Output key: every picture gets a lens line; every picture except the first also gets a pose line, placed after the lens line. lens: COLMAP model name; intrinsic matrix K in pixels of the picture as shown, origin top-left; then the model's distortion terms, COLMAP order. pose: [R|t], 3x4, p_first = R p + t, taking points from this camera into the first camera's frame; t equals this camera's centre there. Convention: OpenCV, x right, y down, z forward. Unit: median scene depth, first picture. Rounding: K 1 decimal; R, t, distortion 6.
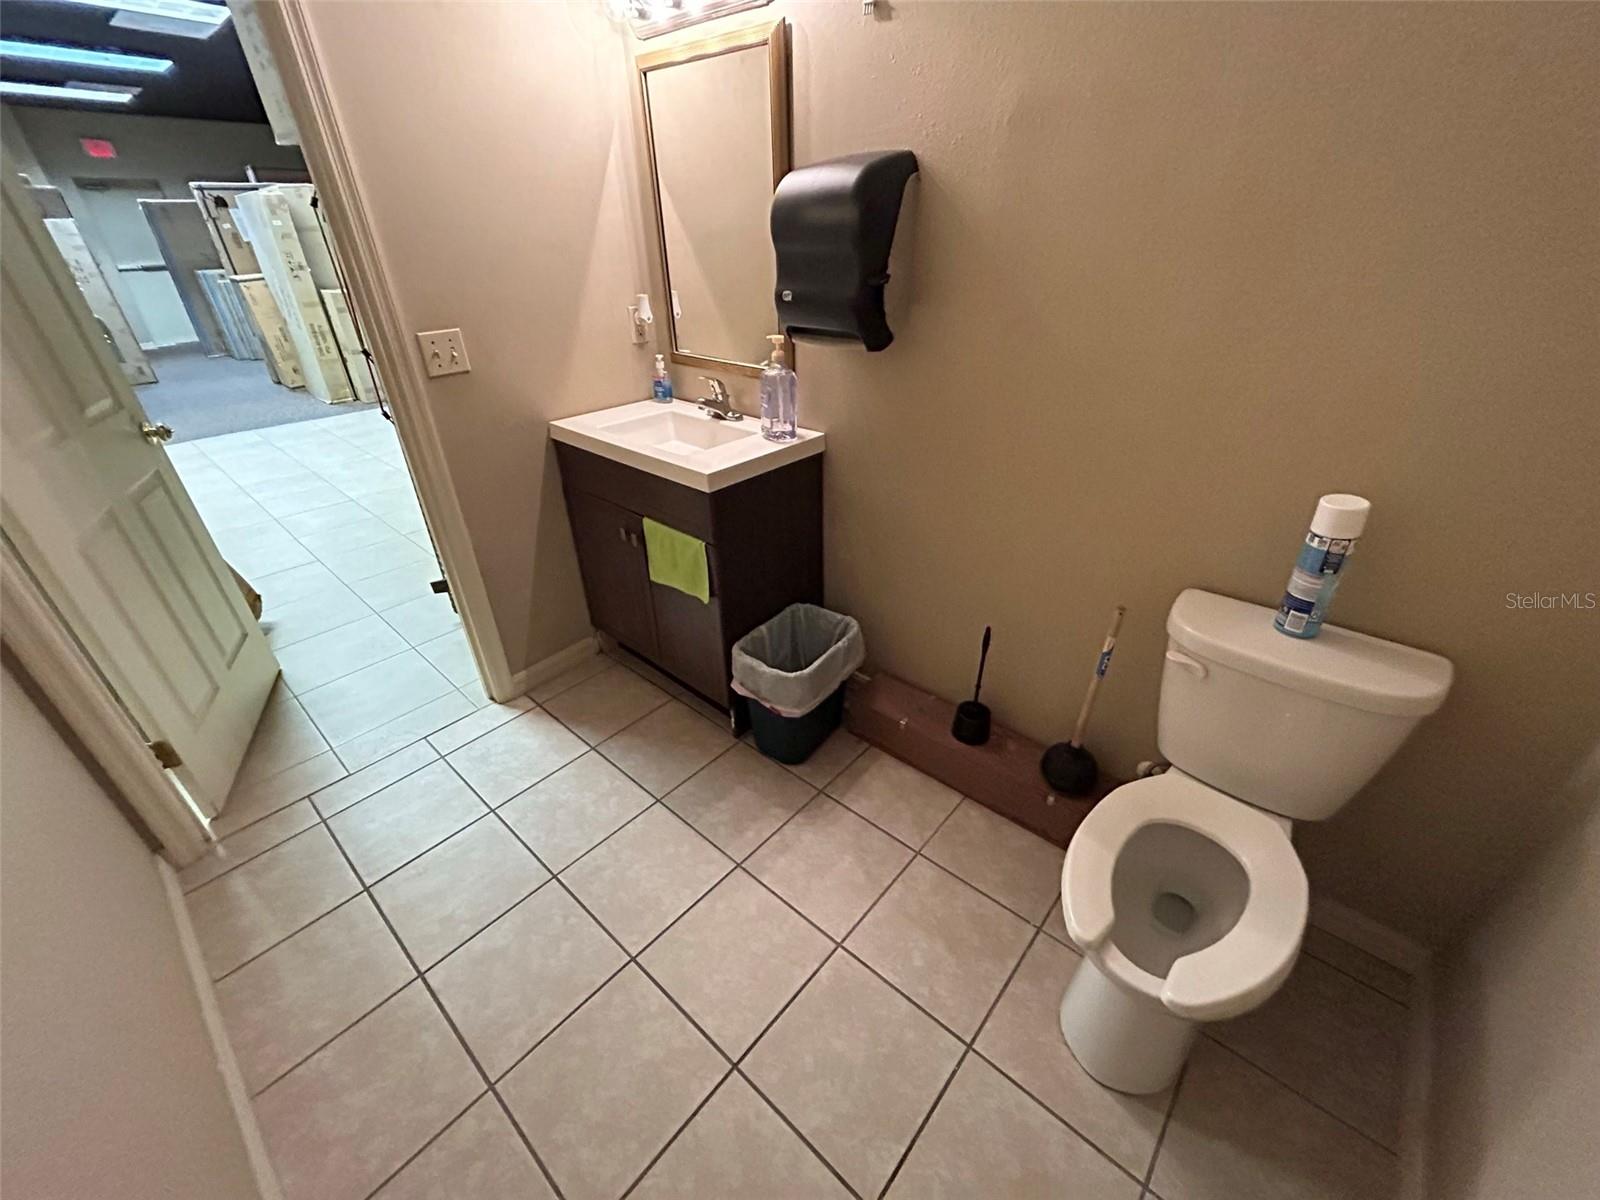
lens RADIAL K [[644.1, 0, 799.9], [0, 644.1, 604.7], [0, 0, 1]] dist [-0.000732, 0.000443]
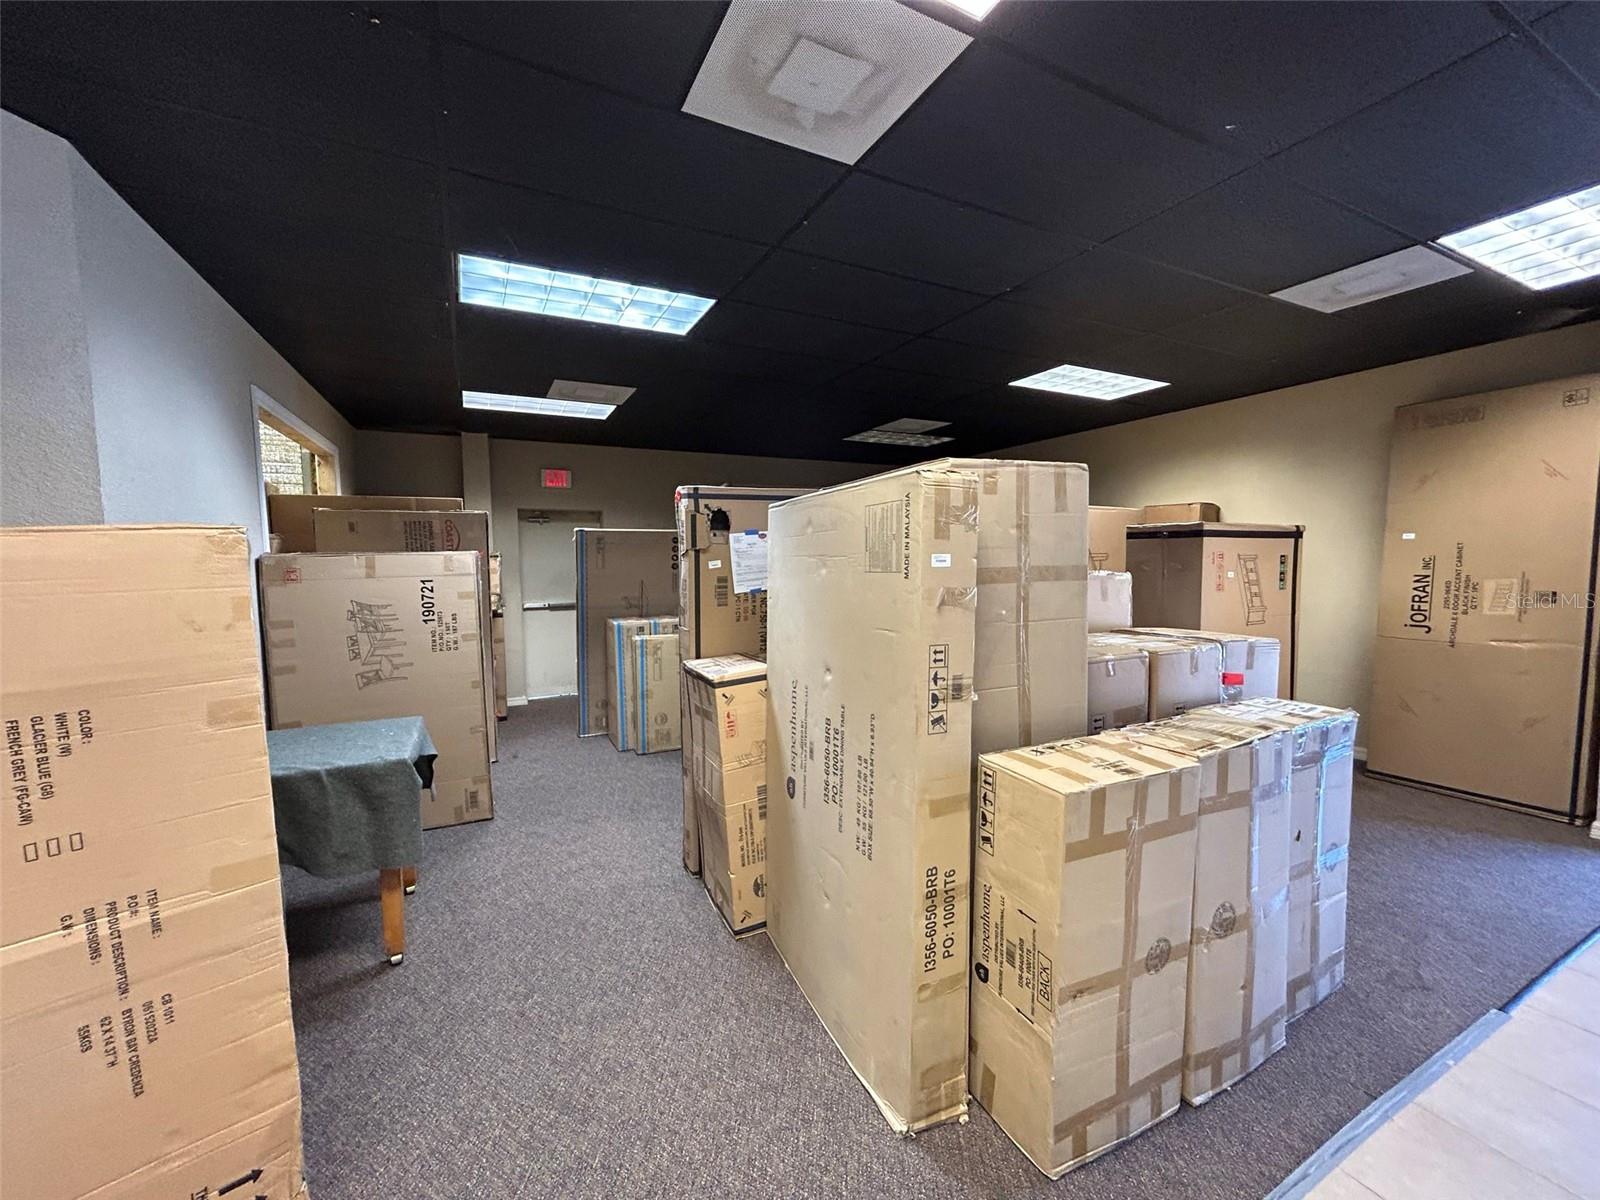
lens RADIAL K [[644.1, 0, 802.7], [0, 644.1, 607.2], [0, 0, 1]] dist [-0.000732, 0.000443]
pose [[0.932470, 0.032350, -0.359796, -0.658925], [-0.187756, 0.894290, -0.406192, -0.381276], [0.308622, 0.446316, 0.839973, 0.639468]]
